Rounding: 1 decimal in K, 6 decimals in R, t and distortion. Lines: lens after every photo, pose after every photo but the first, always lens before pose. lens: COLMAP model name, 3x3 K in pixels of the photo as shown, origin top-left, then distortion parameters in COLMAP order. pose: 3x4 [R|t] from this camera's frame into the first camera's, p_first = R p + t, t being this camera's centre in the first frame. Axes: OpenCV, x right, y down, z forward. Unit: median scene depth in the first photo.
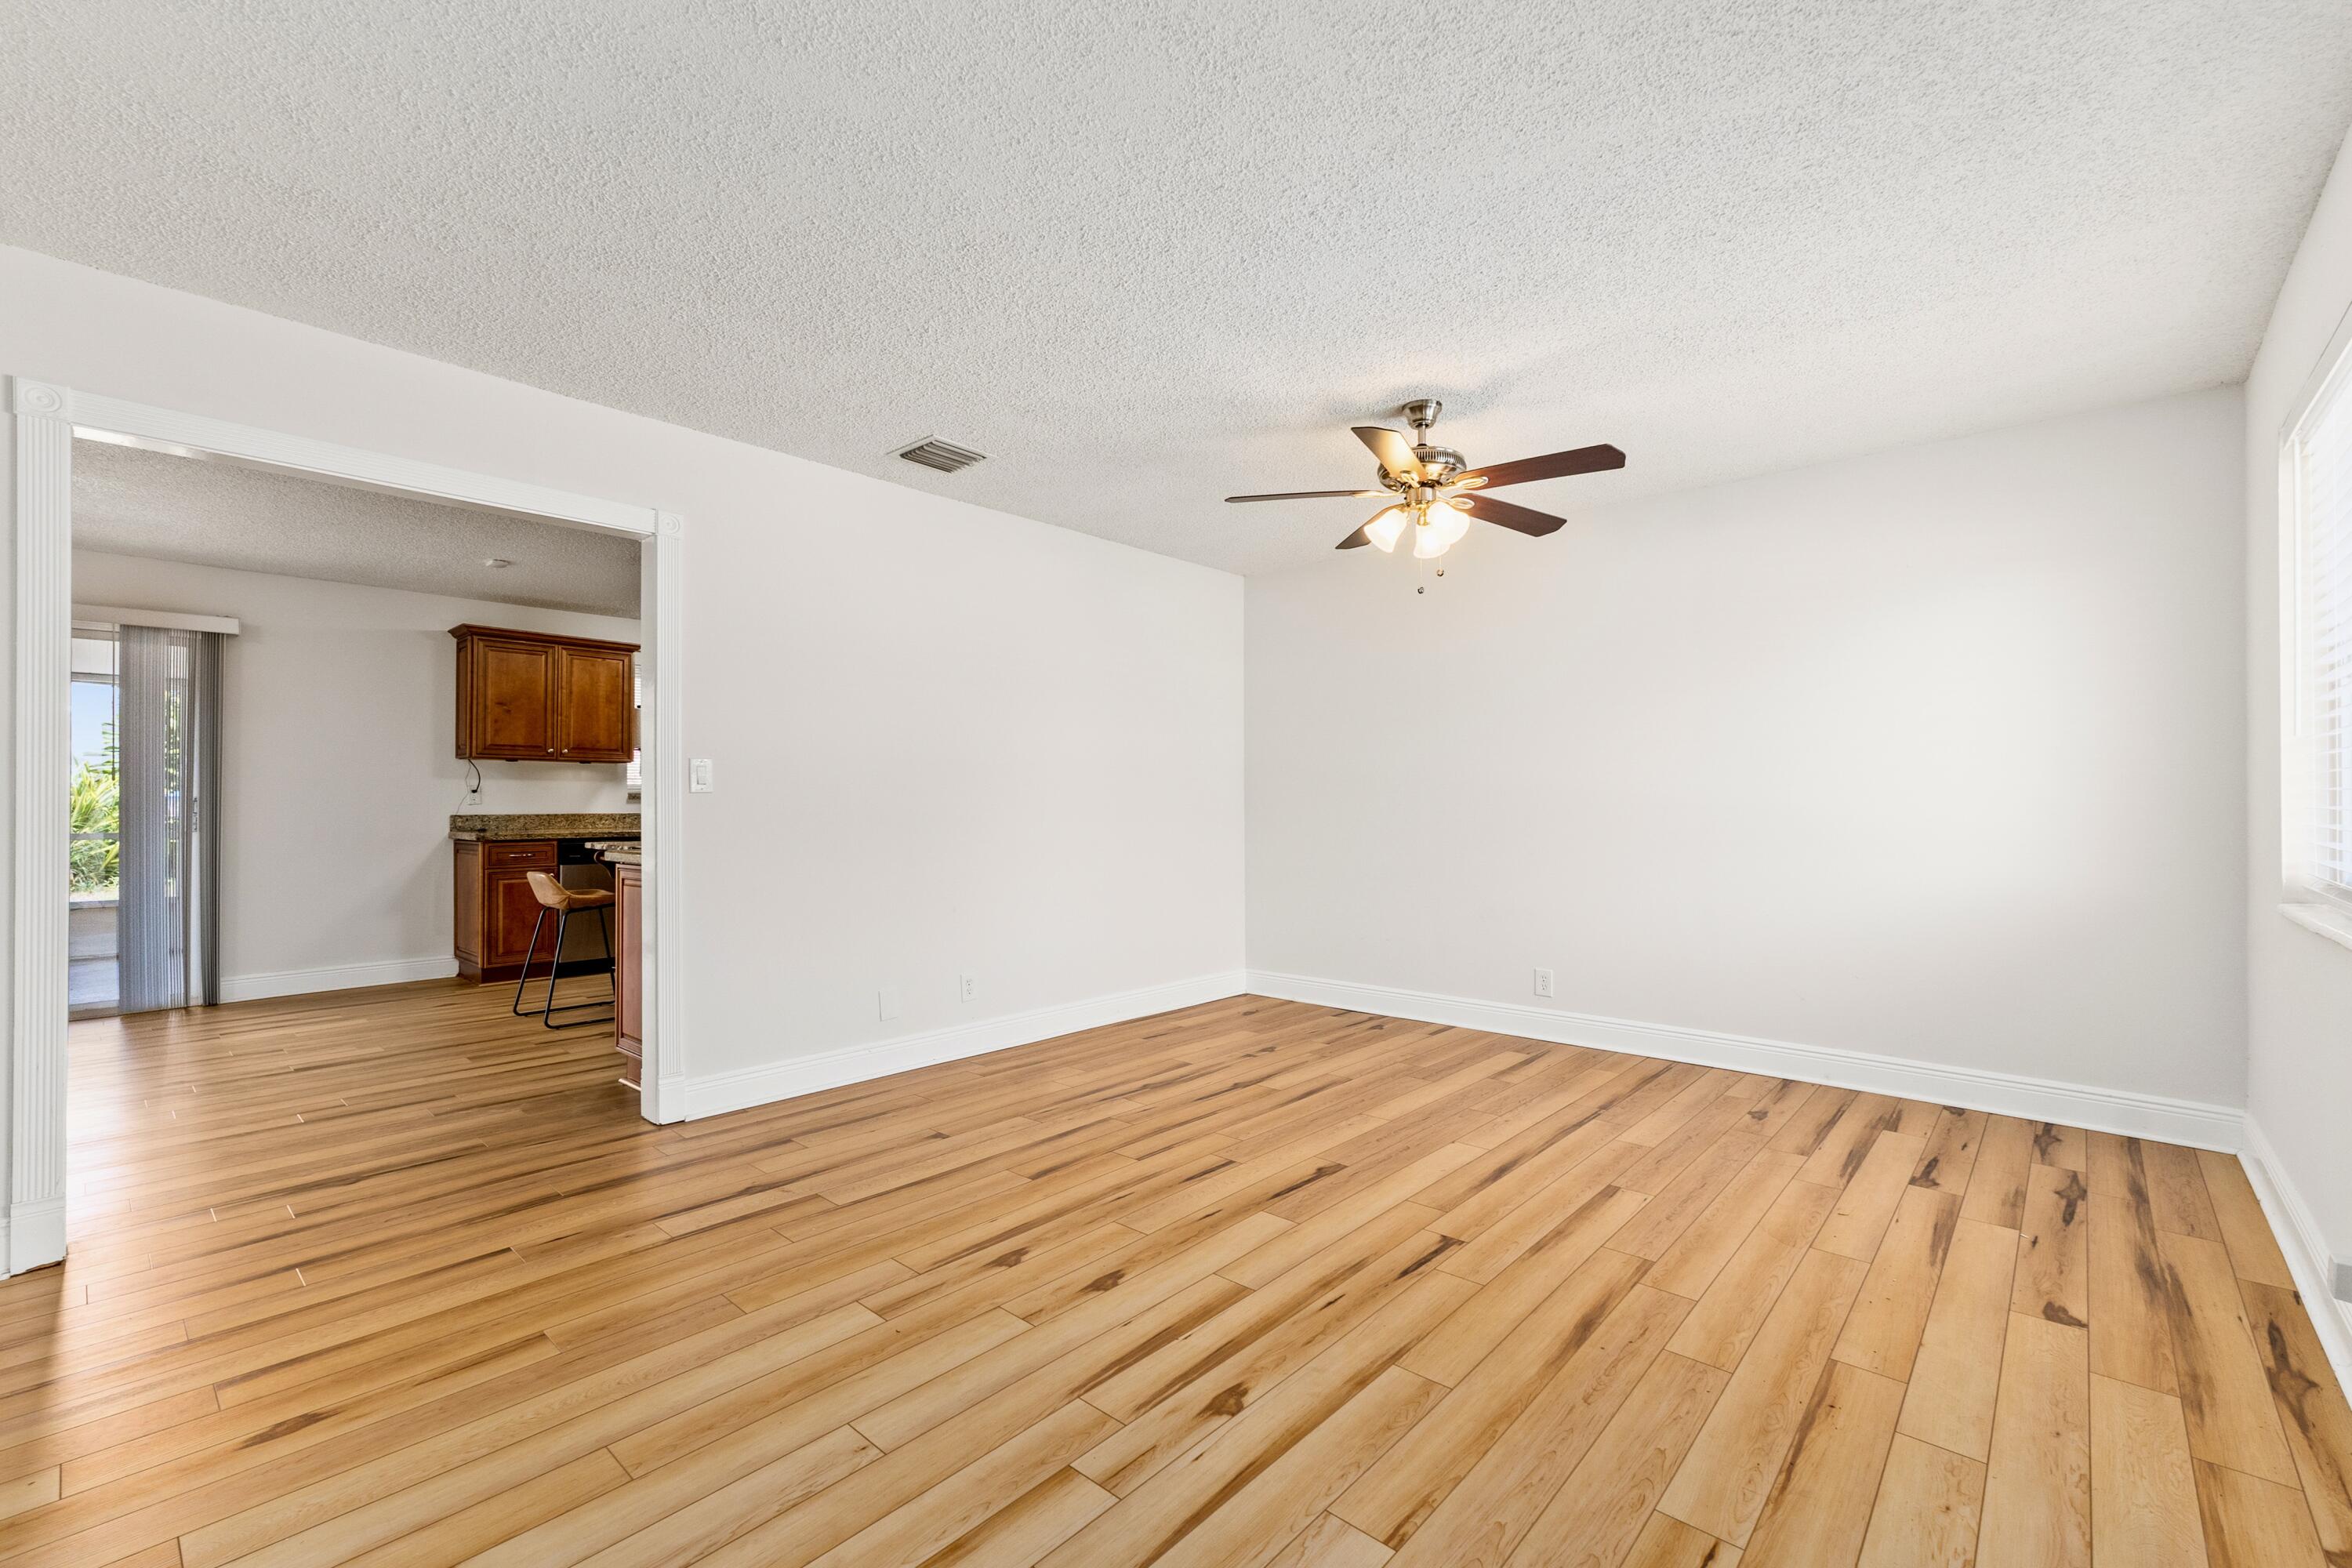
lens RADIAL K [[998.3, 0, 1182.7], [0, 998.3, 805.4], [0, 0, 1]] dist [0.005480, -0.000148]
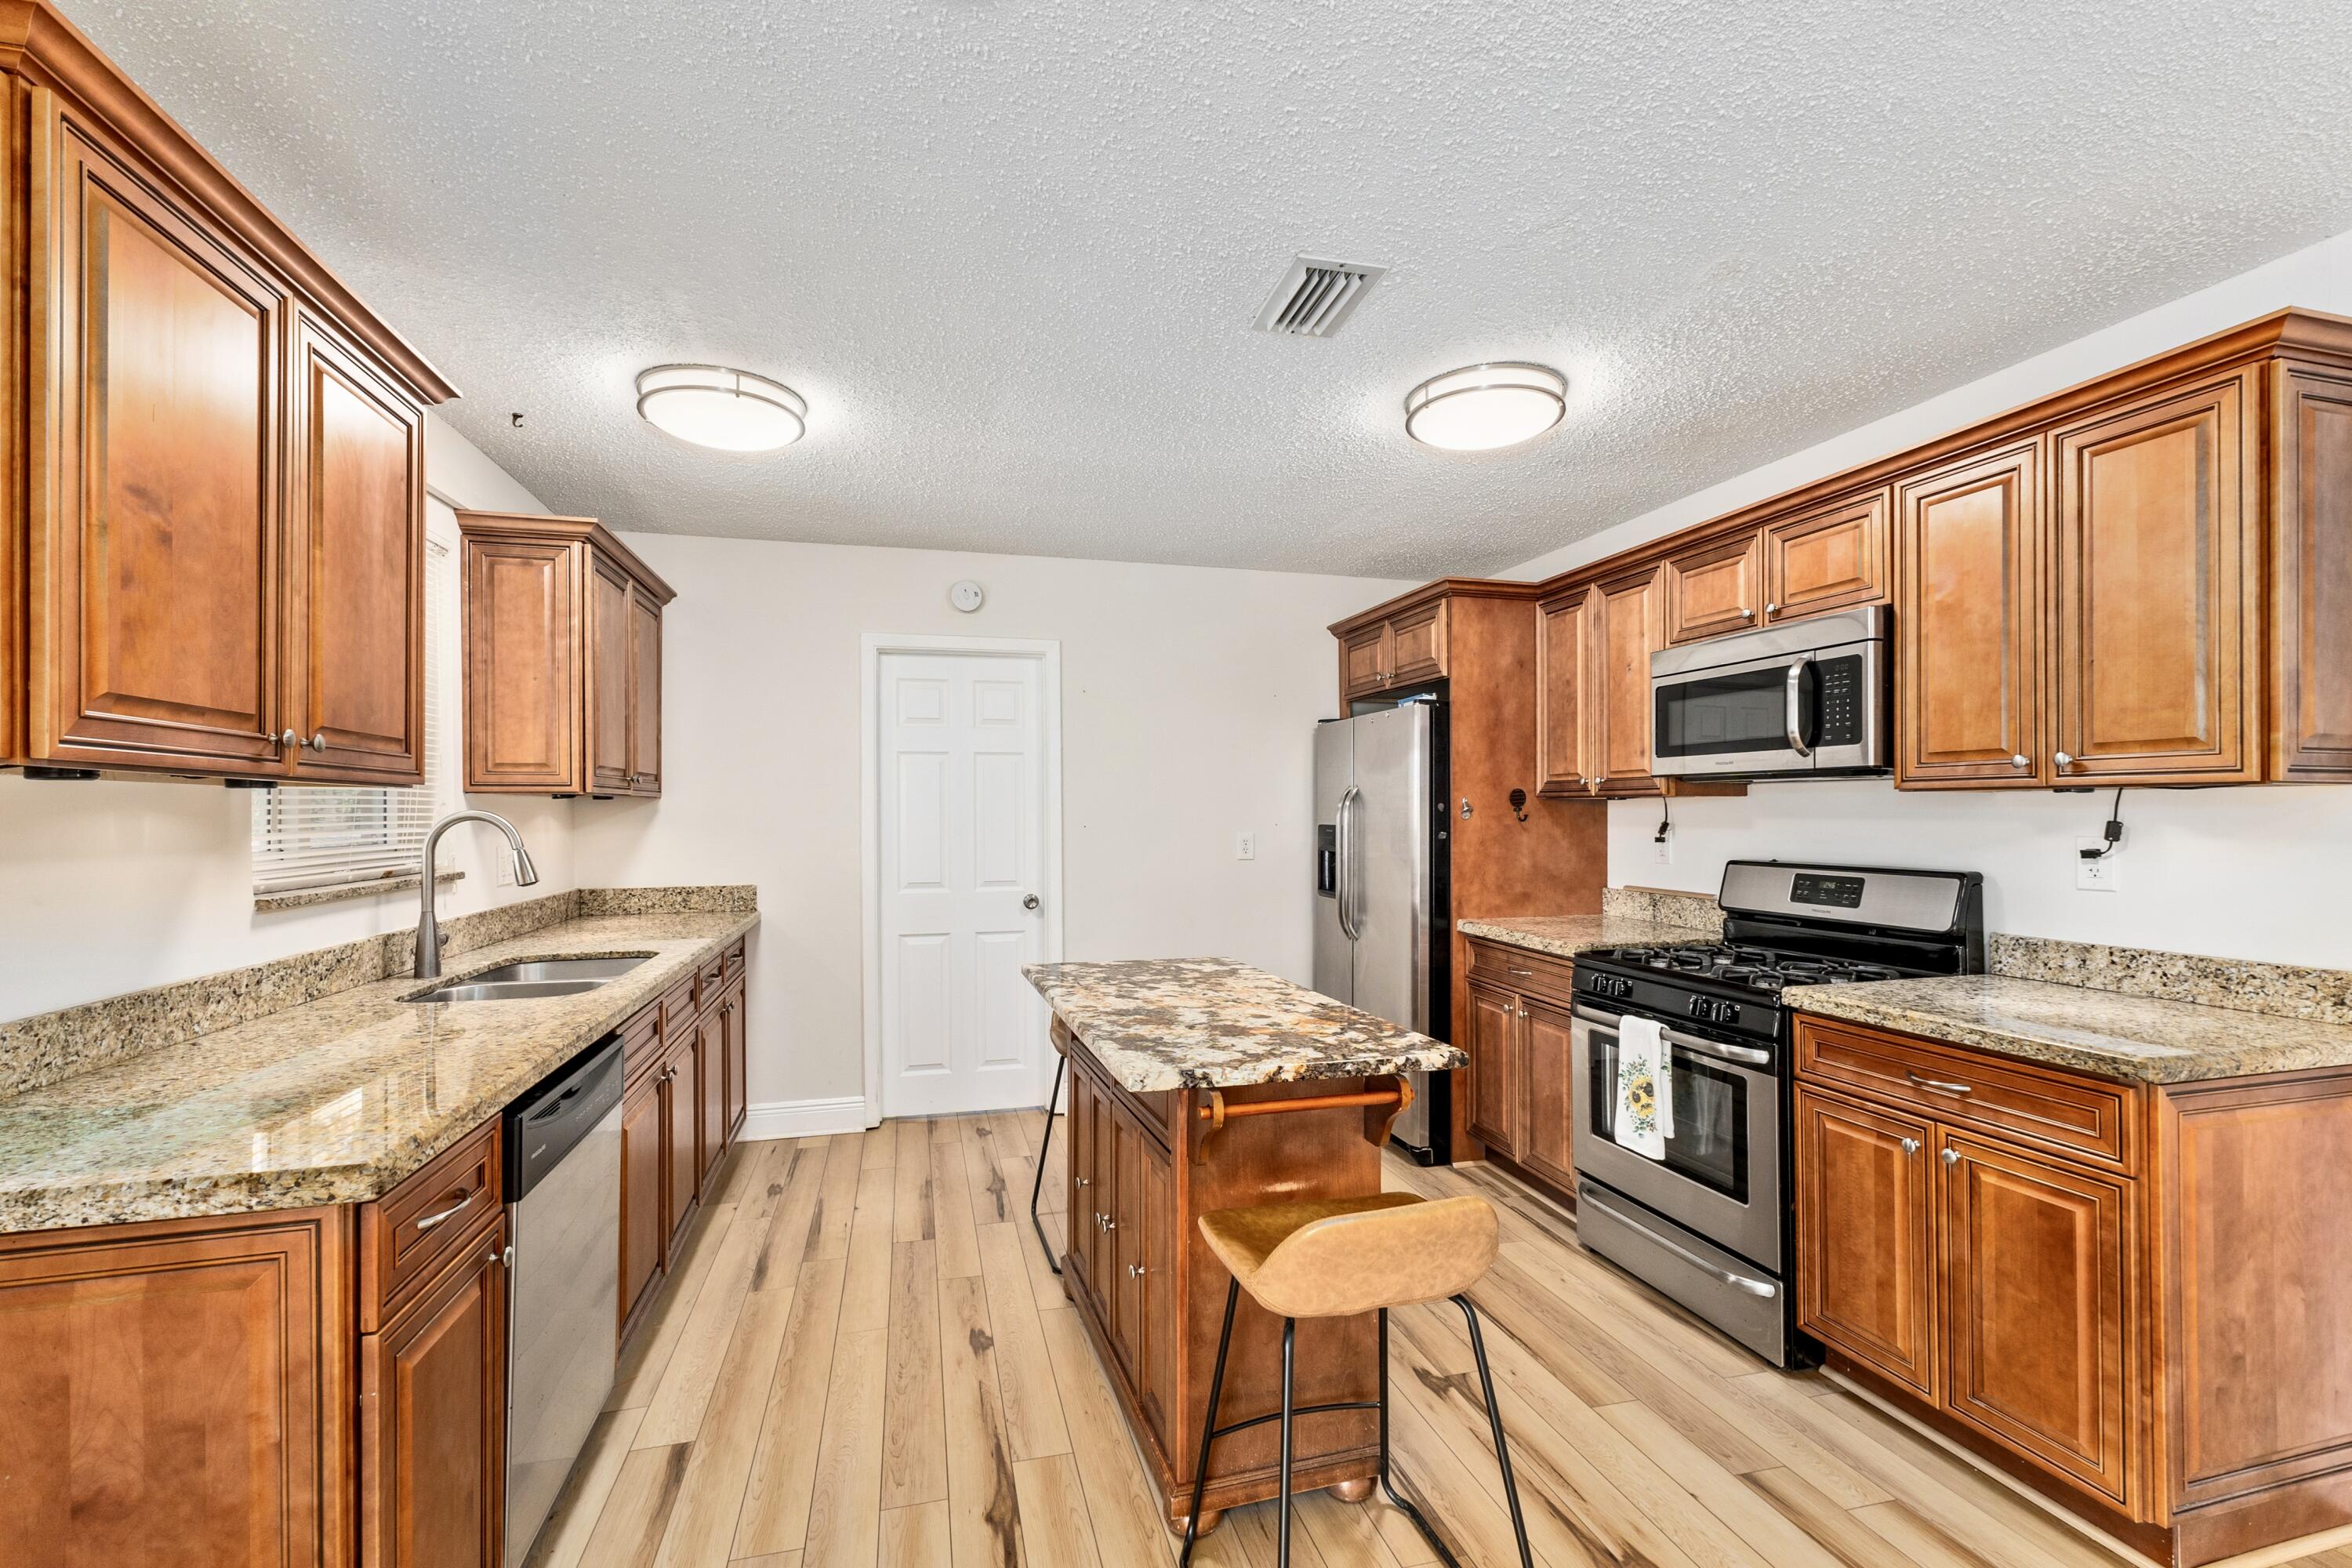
lens RADIAL K [[1000.5, 0, 1173.8], [0, 1000.5, 808.8], [0, 0, 1]] dist [0.003416, 0.000067]
pose [[0.545949, -0.002334, 0.837815, -0.729358], [0.006990, 0.999974, -0.001769, -0.036707], [-0.837789, 0.006822, 0.545952, 0.711009]]
